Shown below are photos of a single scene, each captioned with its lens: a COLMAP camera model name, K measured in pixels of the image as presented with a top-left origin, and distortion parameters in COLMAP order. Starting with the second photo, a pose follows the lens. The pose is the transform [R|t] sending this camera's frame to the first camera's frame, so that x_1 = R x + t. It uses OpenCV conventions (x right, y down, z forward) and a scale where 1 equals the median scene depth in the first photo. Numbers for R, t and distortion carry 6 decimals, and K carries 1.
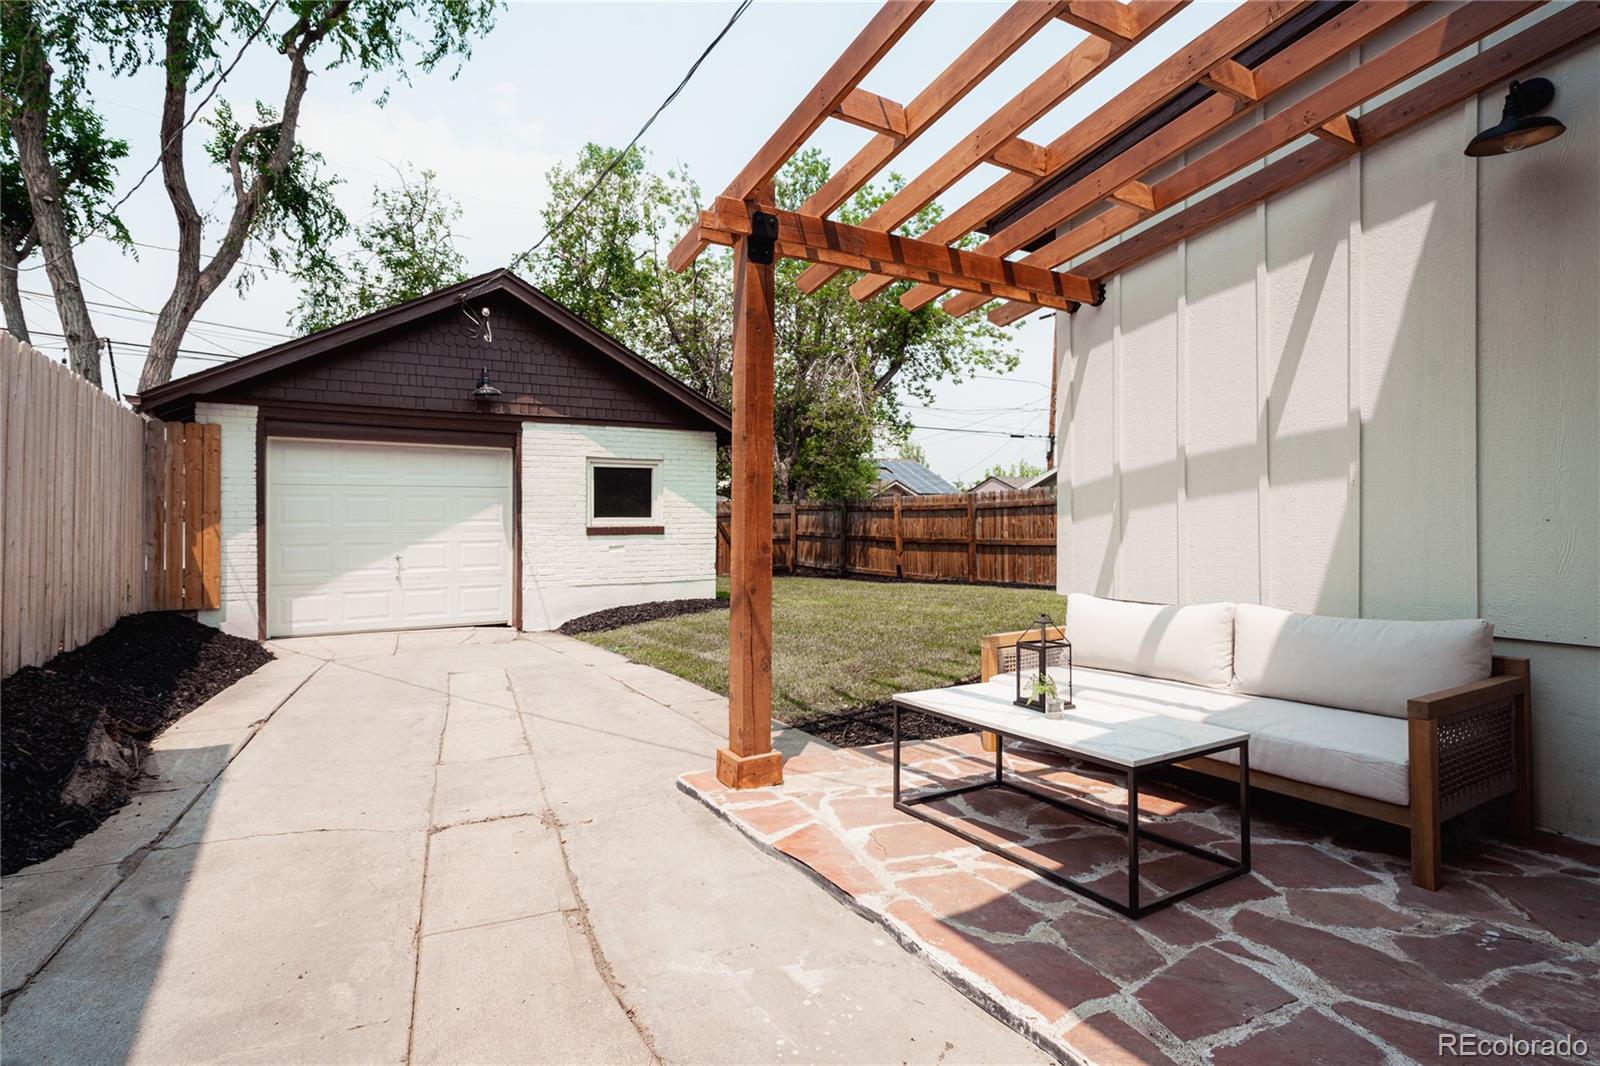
lens RADIAL K [[826.9, 0, 798.4], [0, 826.9, 517.8], [0, 0, 1]] dist [0.002283, 0.000628]
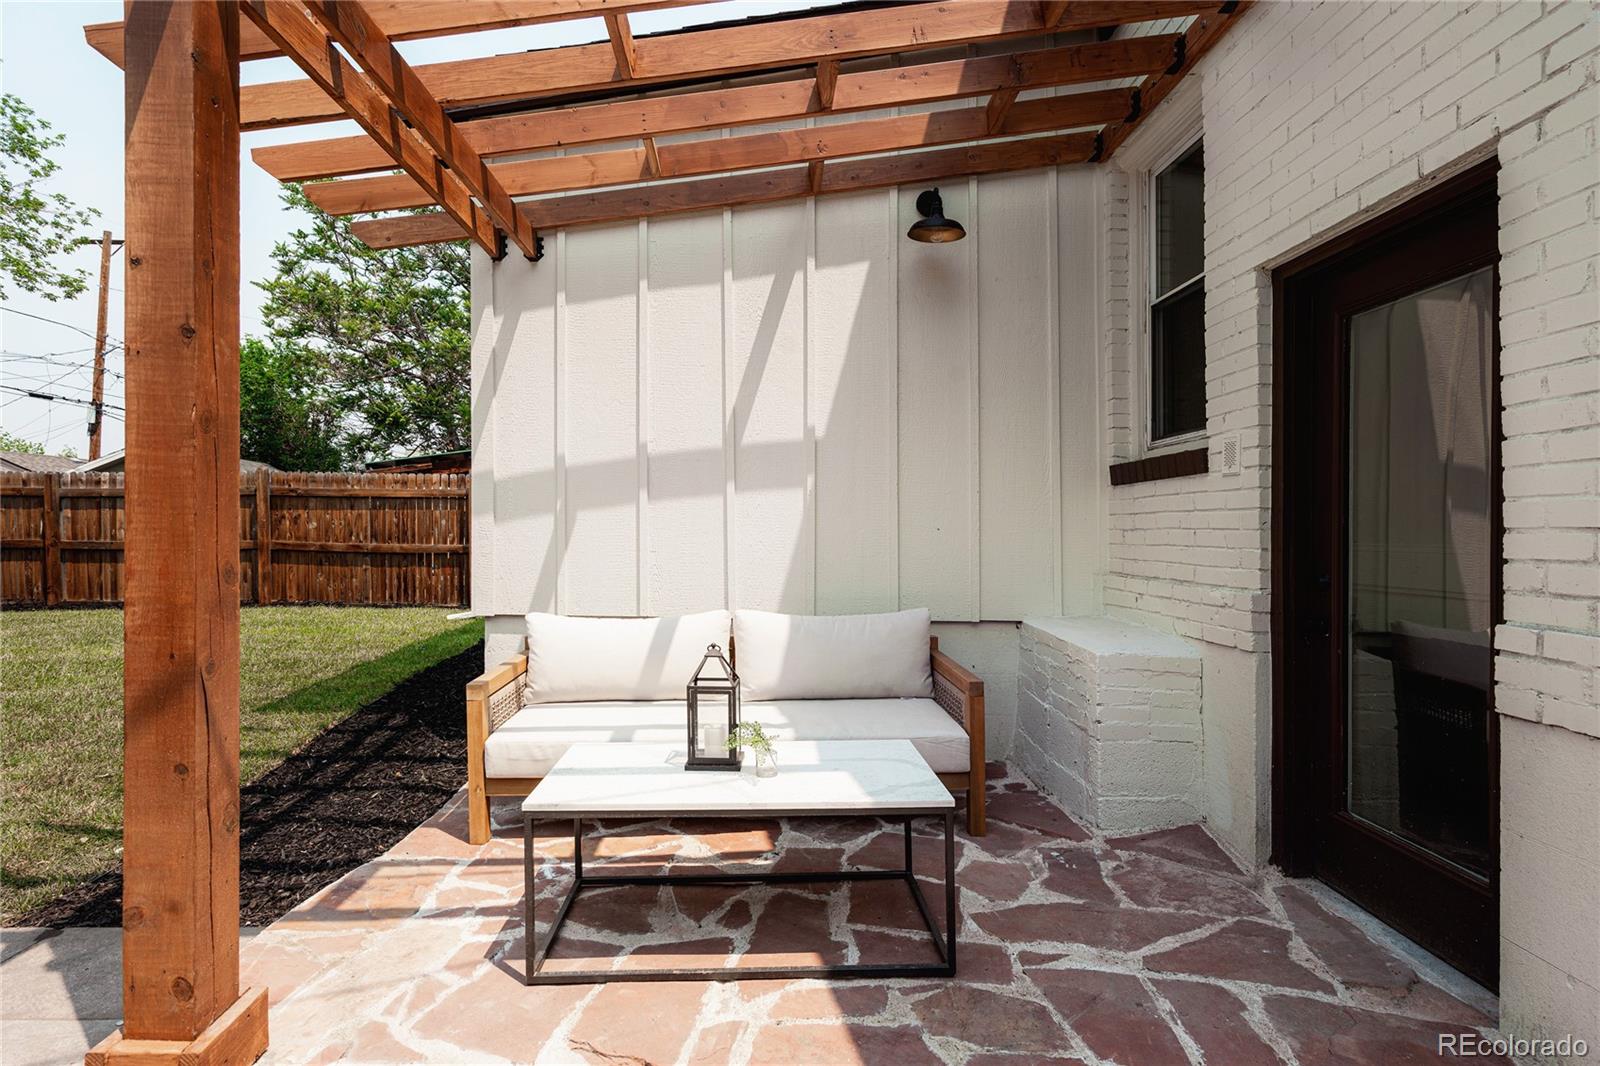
lens RADIAL K [[816.3, 0, 800.0], [0, 816.3, 533.0], [0, 0, 1]] dist [0.001061, 0.000605]
pose [[0.473162, 0.003523, 0.880969, -0.303092], [-0.021356, 0.999744, 0.007472, 0.003230], [-0.880717, -0.022349, 0.473116, 0.500694]]
